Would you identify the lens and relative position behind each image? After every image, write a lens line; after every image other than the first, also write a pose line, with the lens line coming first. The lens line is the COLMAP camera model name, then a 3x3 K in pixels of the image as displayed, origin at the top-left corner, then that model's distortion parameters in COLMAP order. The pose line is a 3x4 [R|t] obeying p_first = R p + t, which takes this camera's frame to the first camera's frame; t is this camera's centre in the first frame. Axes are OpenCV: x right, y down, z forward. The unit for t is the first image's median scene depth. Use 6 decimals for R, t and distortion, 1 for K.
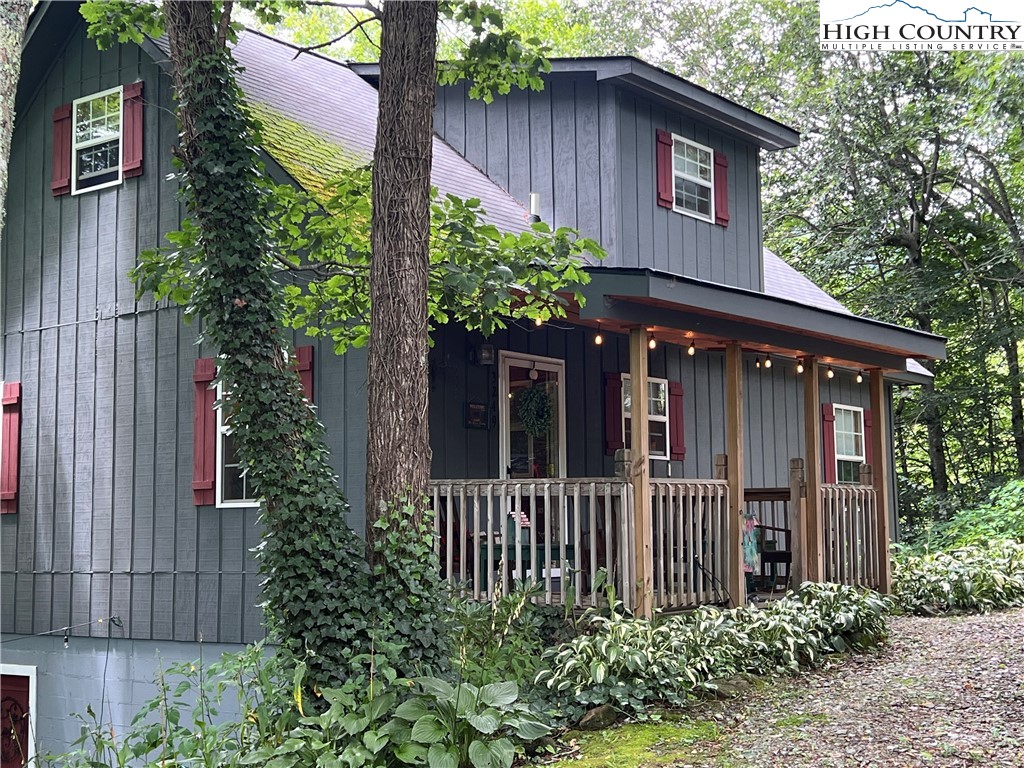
lens RADIAL K [[1452.7, 0, 512.1], [0, 1452.7, 380.5], [0, 0, 1]] dist [0.083658, 0.000000]
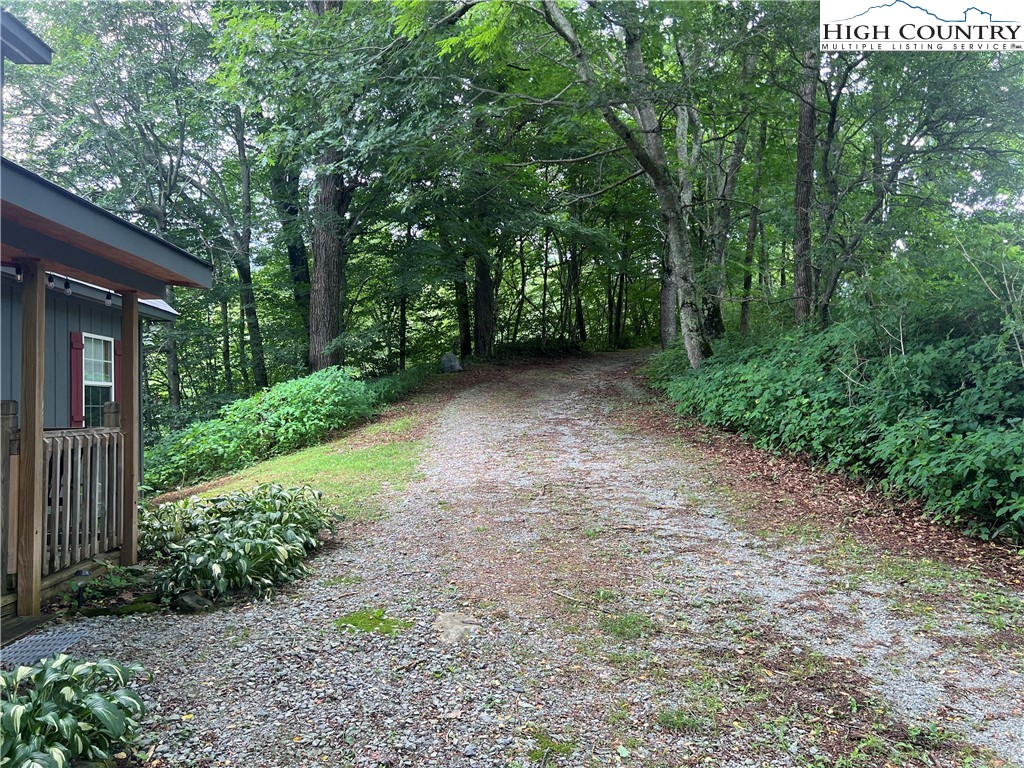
lens RADIAL K [[776.4, 0, 513.2], [0, 776.4, 375.5], [0, 0, 1]] dist [0.004436, -0.007814]
pose [[0.758701, 0.019766, 0.651139, 0.125887], [-0.057069, 0.997713, 0.036210, 0.012536], [-0.648934, -0.064633, 0.758094, 0.512297]]
